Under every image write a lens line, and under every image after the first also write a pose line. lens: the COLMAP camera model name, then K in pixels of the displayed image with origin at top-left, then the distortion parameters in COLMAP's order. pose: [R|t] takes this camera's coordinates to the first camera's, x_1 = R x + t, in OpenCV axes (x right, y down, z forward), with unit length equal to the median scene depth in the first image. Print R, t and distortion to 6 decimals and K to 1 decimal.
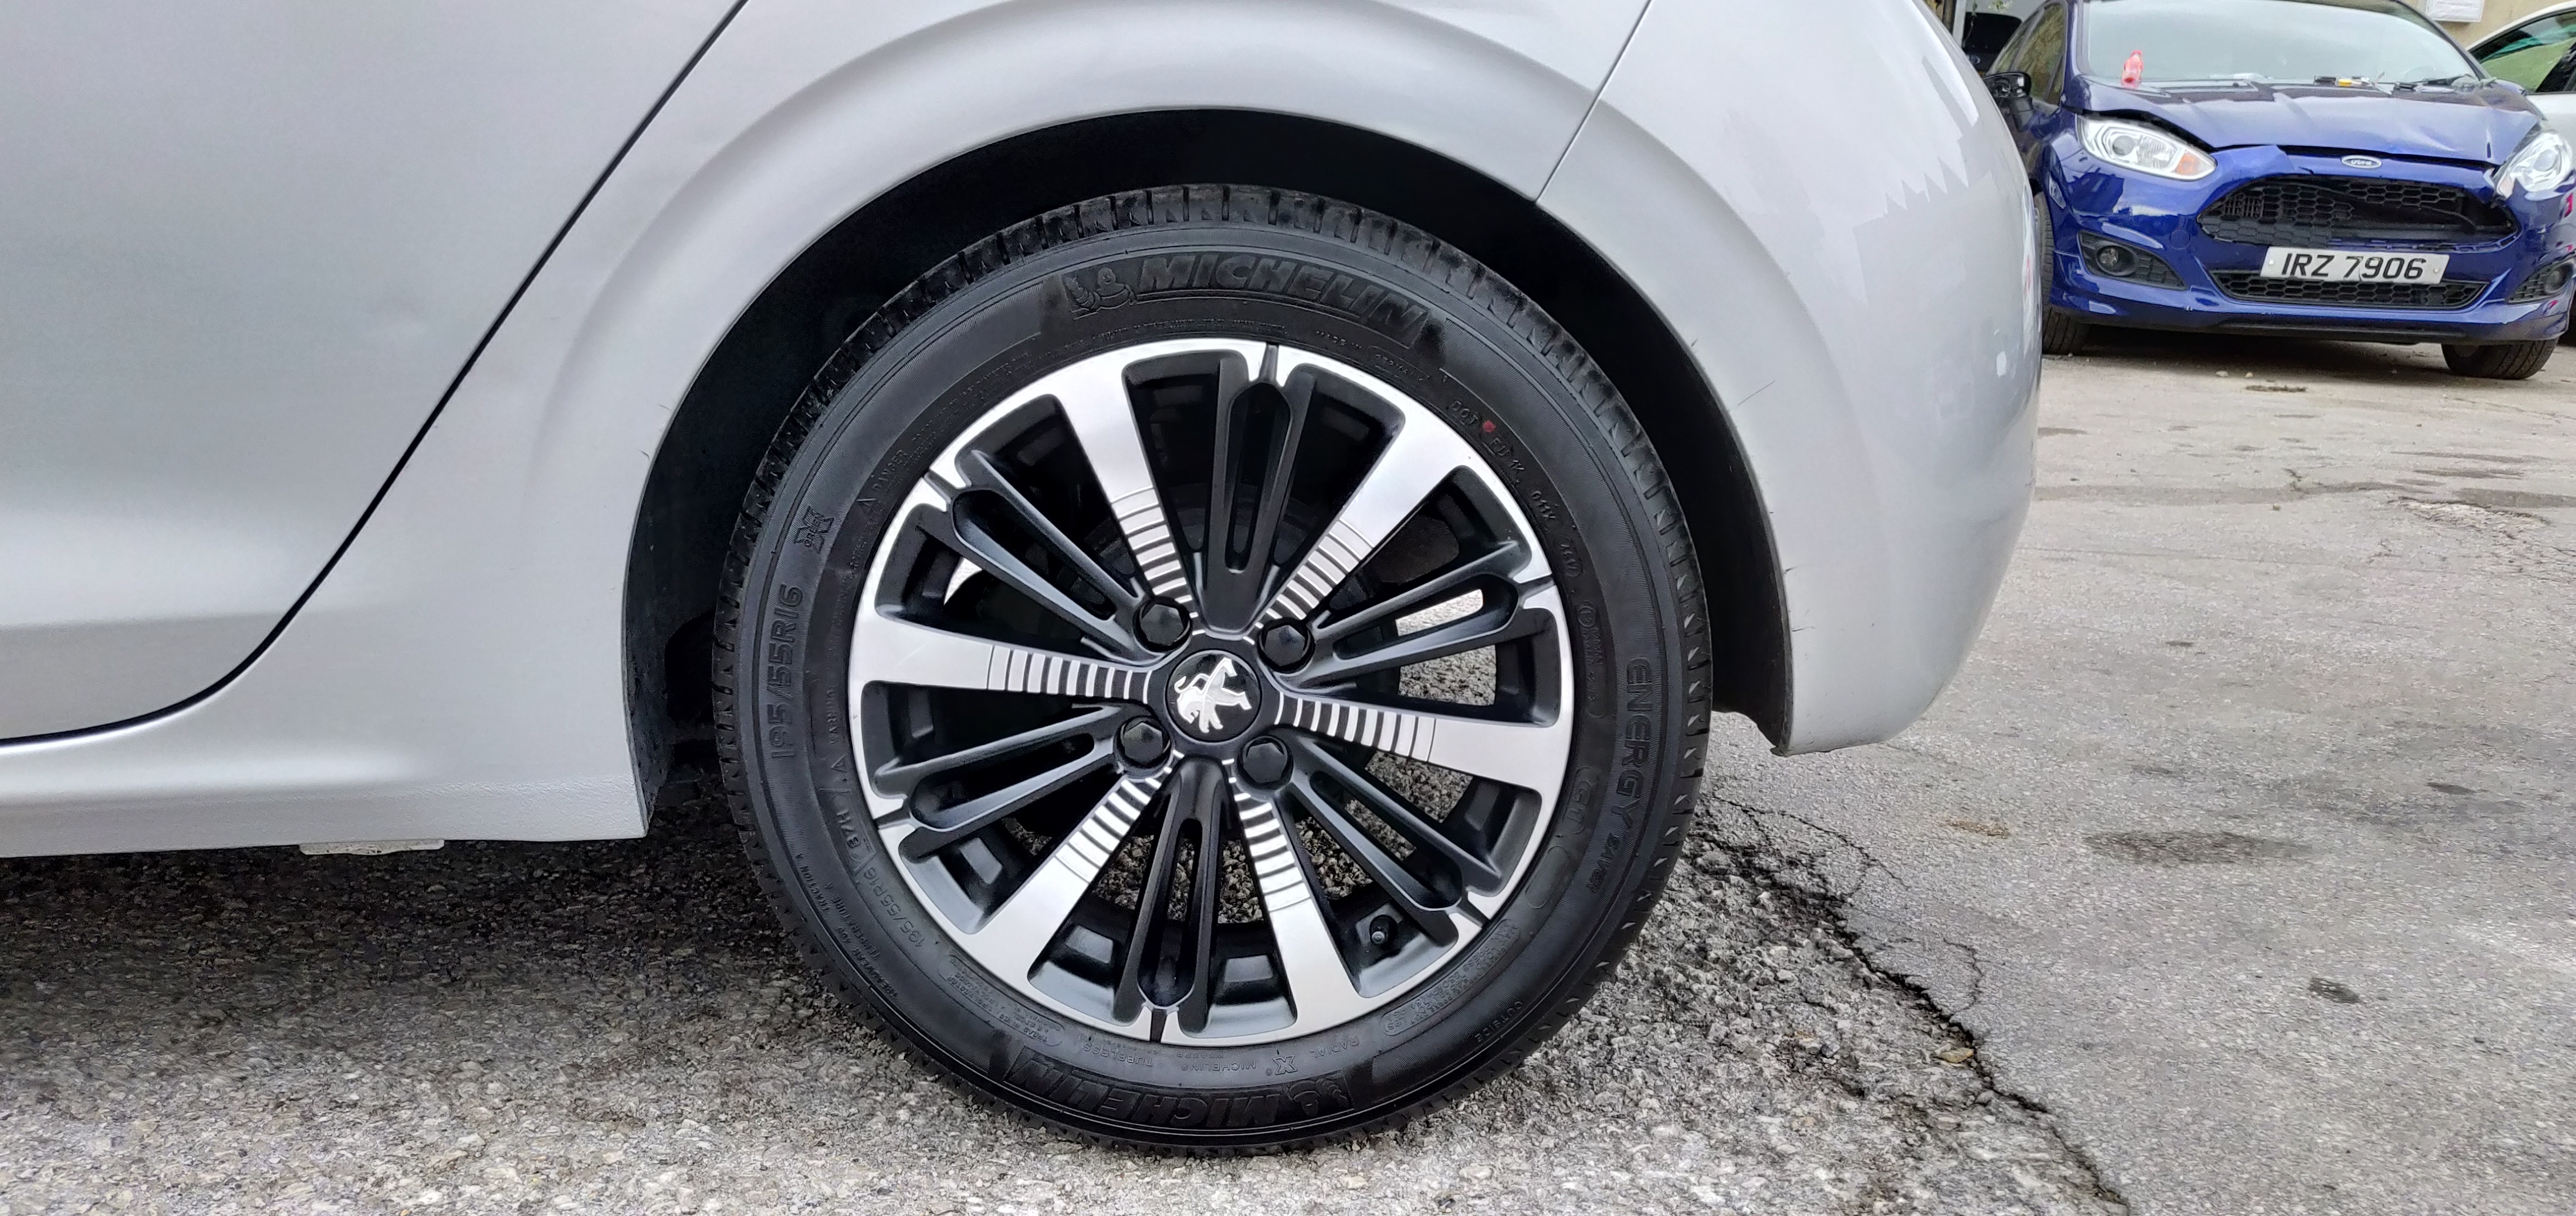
lens RADIAL K [[1991.6, 0, 1334.8], [0, 1991.6, 575.9], [0, 0, 1]] dist [-0.020639, 0.084209]
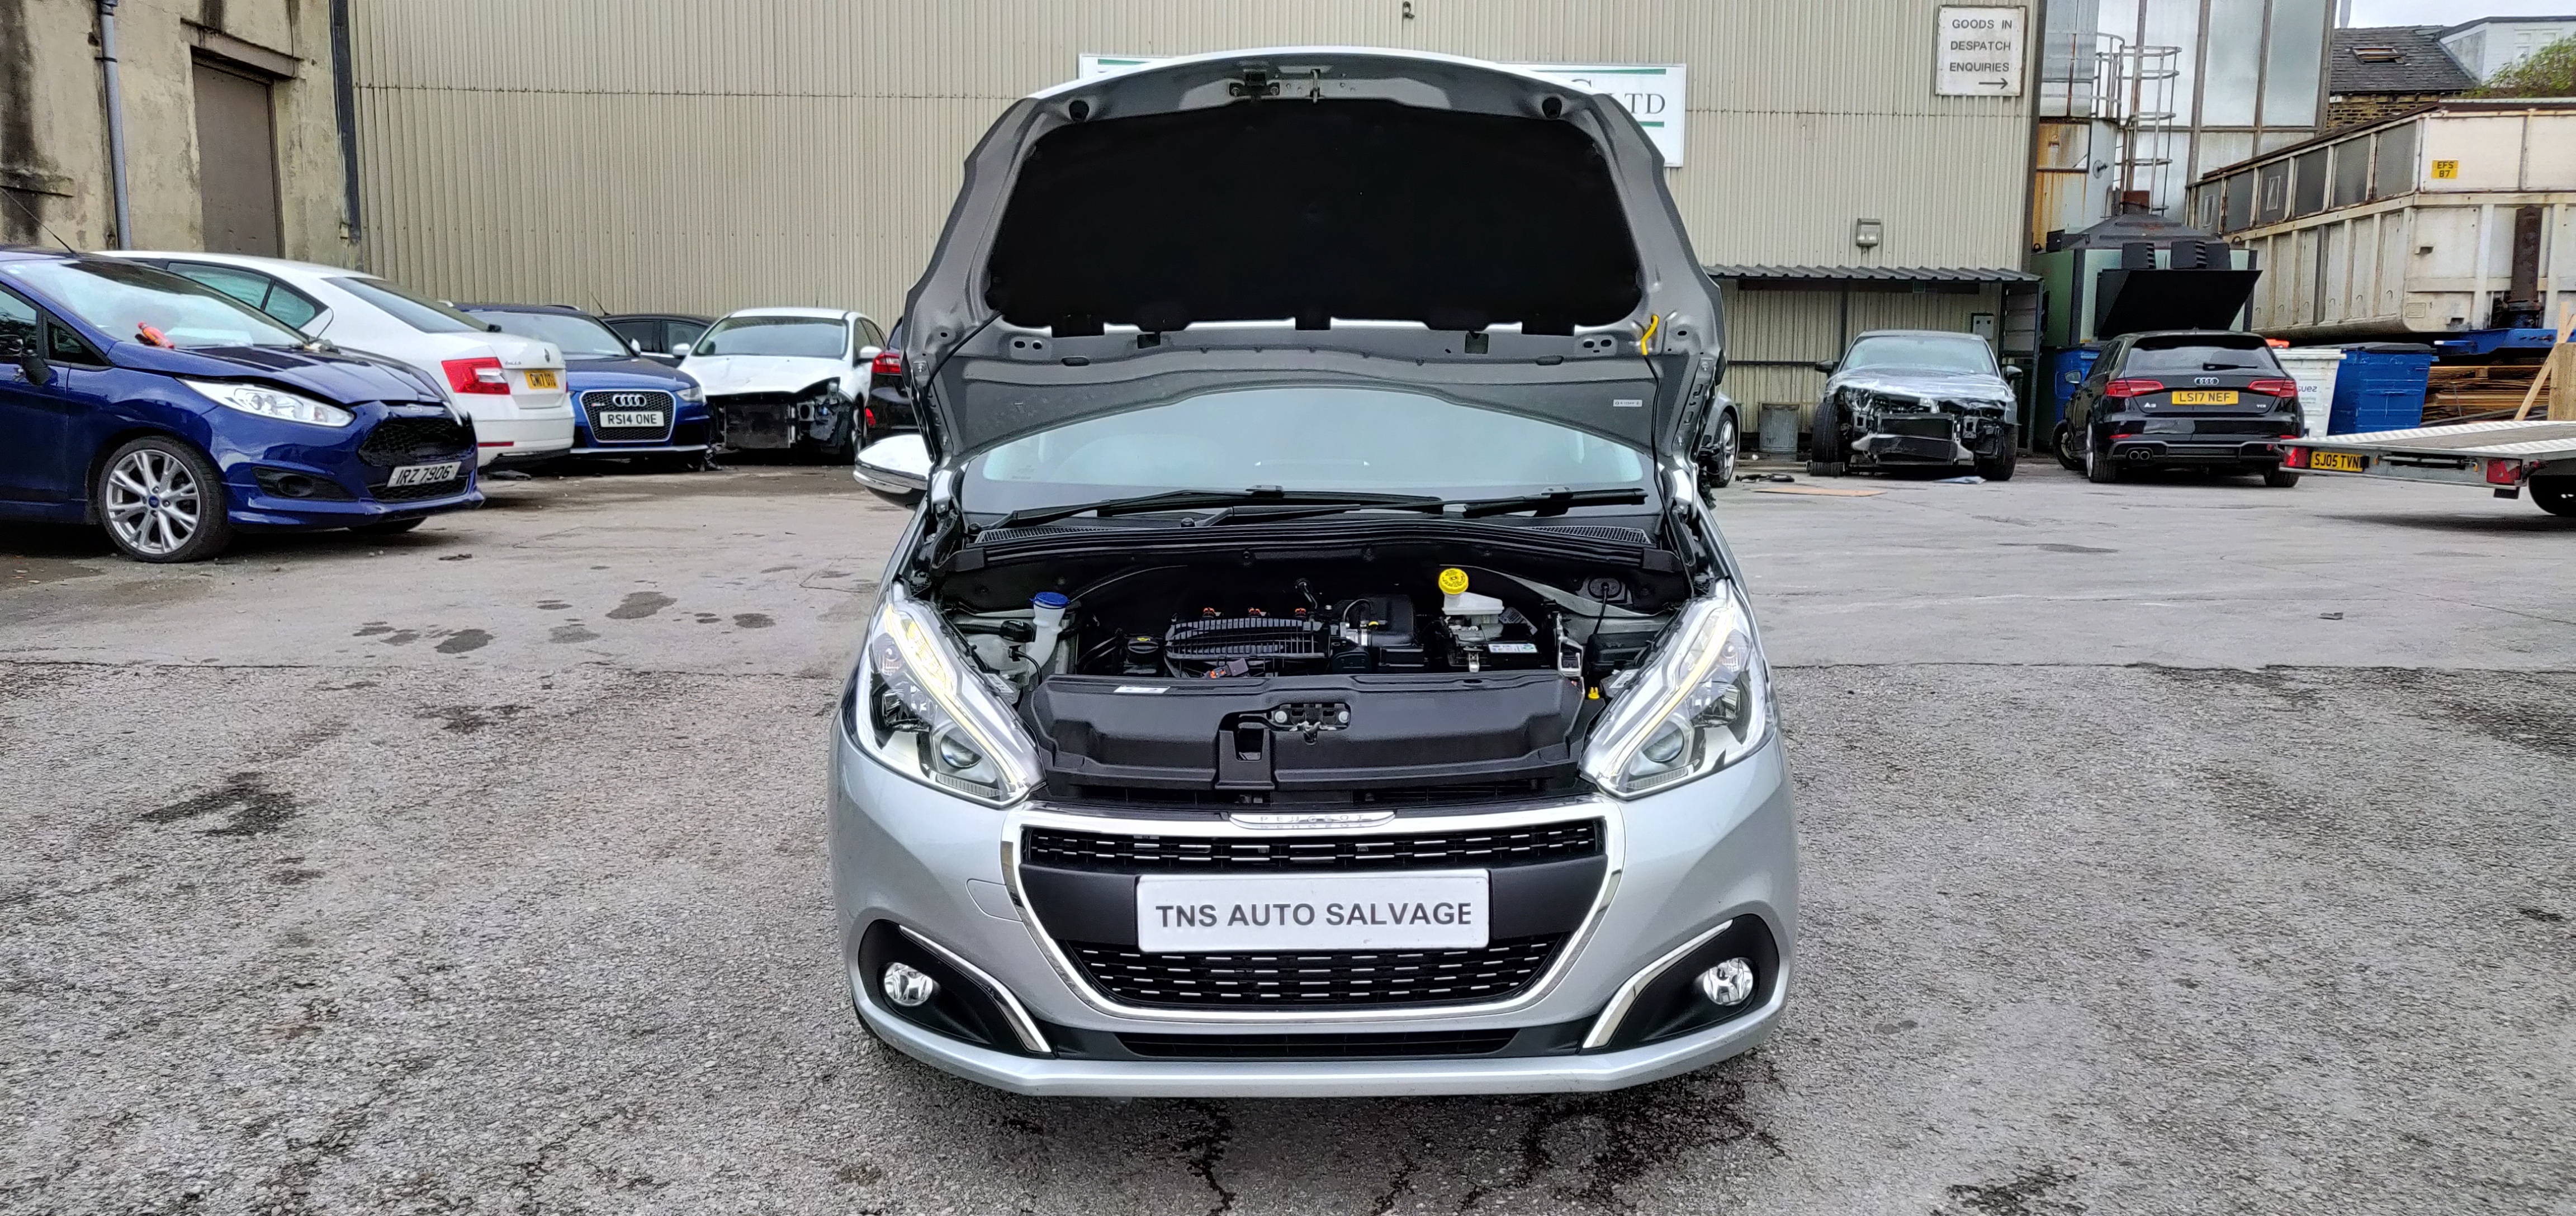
lens RADIAL K [[1995.0, 0, 1304.5], [0, 1995.0, 610.9], [0, 0, 1]] dist [-0.029744, 0.088928]
pose [[0.009636, -0.178316, 0.983926, -4.018395], [0.188419, 0.966670, 0.173344, -0.757139], [-0.982041, 0.183720, 0.042913, 1.125833]]
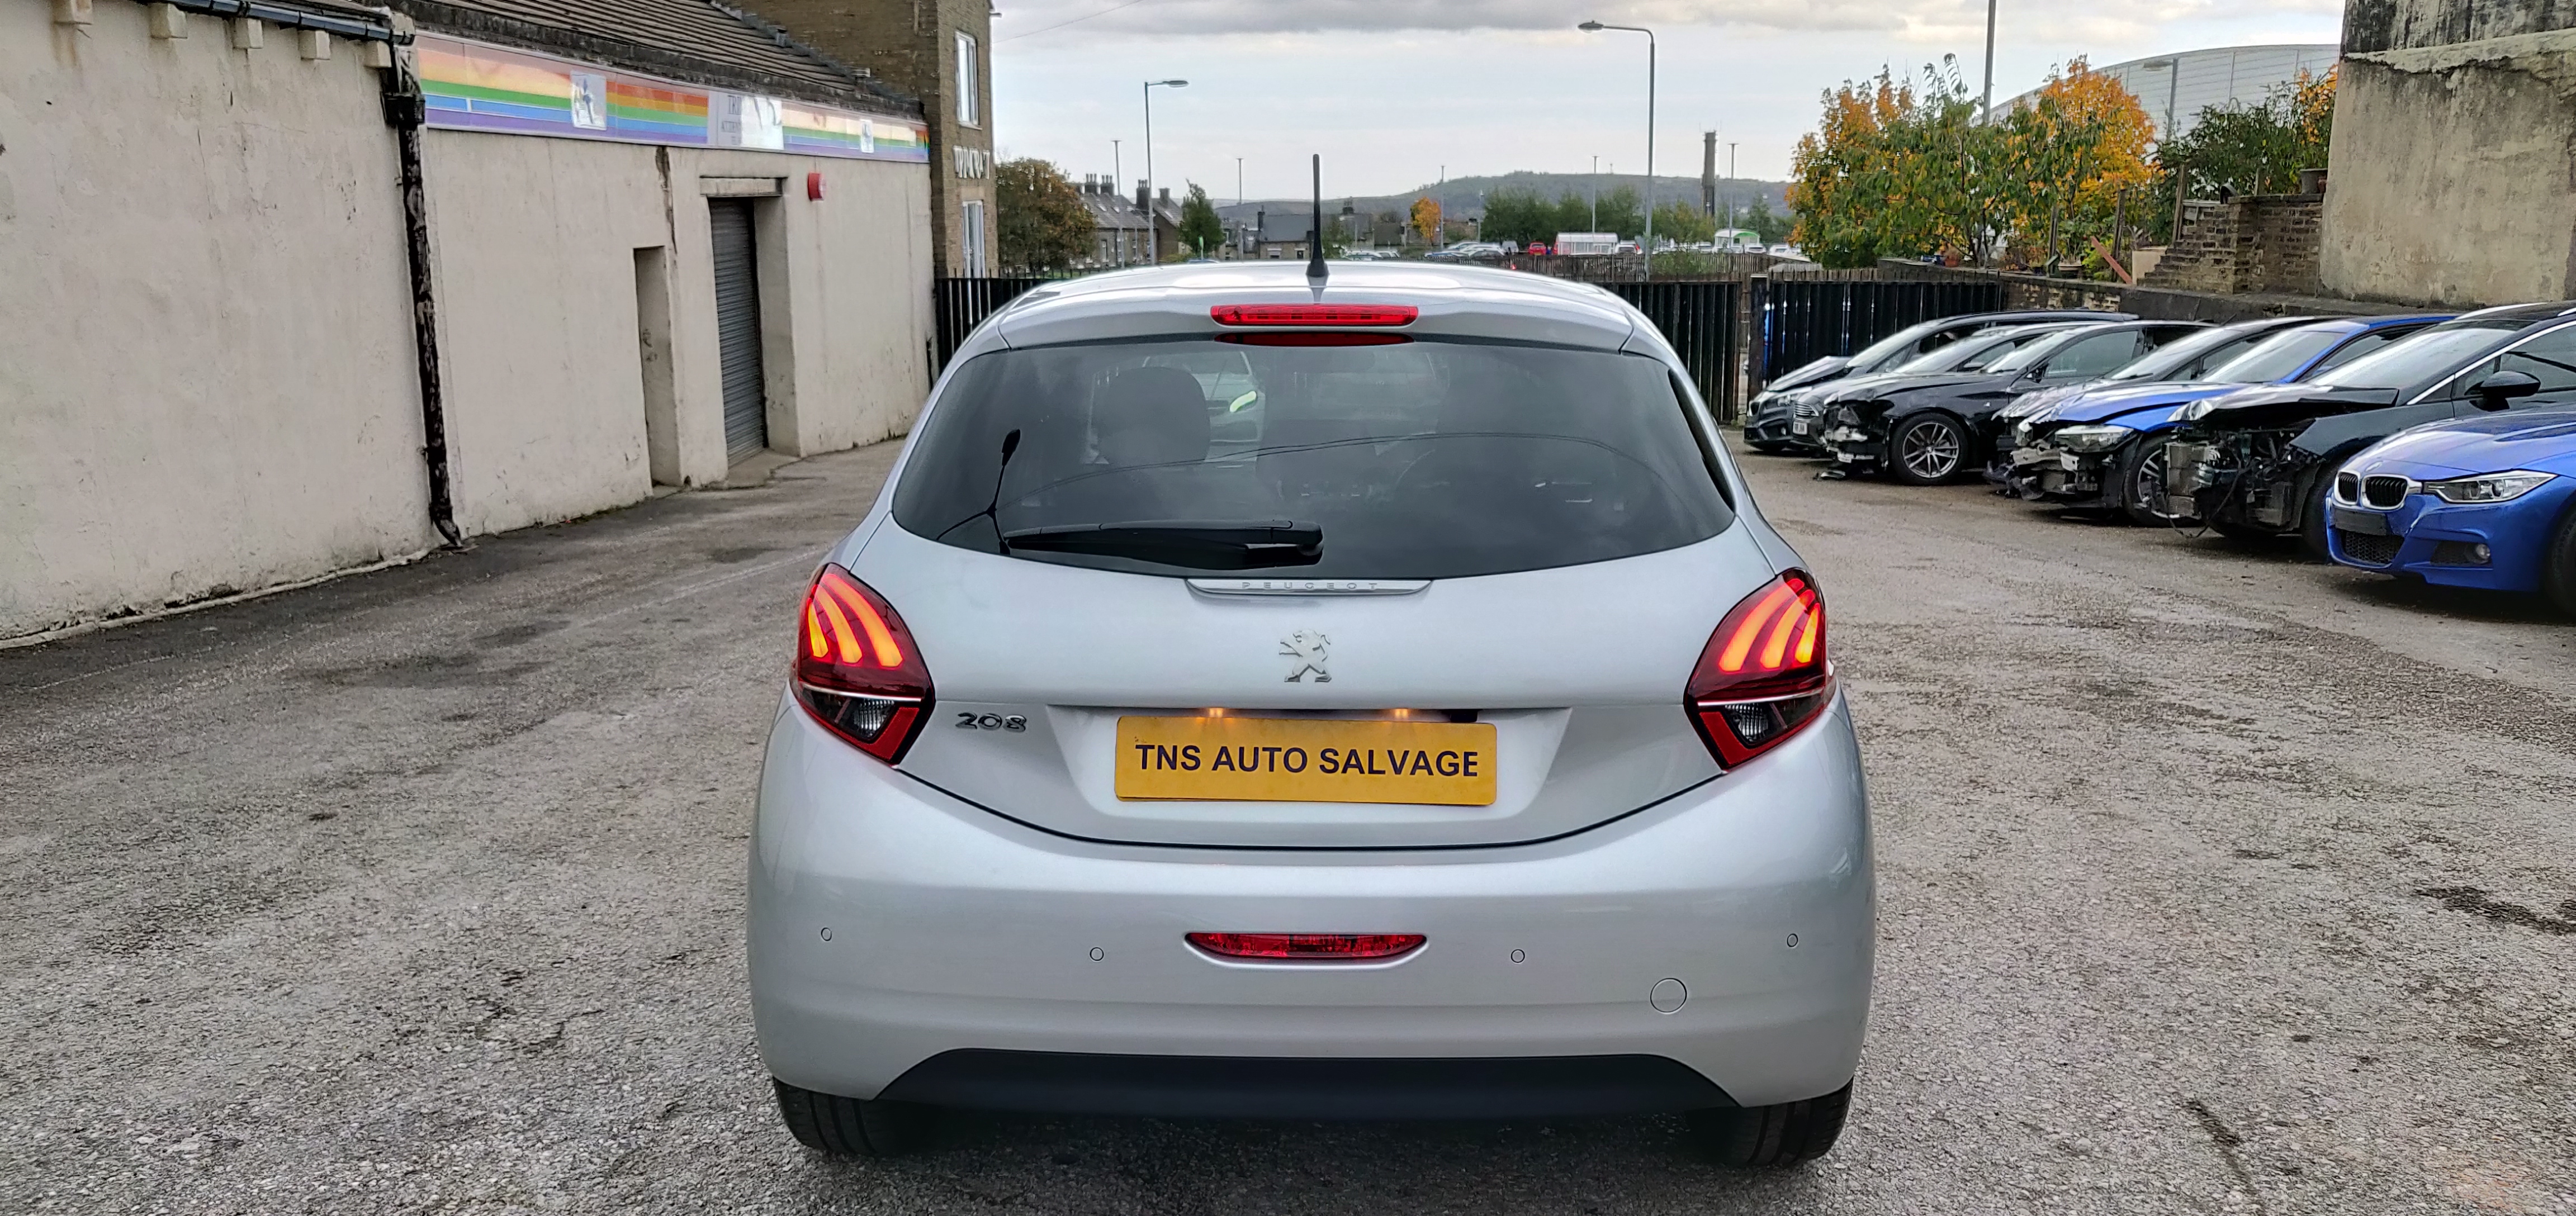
lens RADIAL K [[1980.5, 0, 1295.2], [0, 1980.5, 599.4], [0, 0, 1]] dist [-0.025722, 0.082930]
pose [[-0.026846, 0.151307, -0.988122, 1.963076], [-0.191785, 0.969336, 0.153641, -0.738809], [0.981070, 0.193632, 0.002996, 1.183056]]
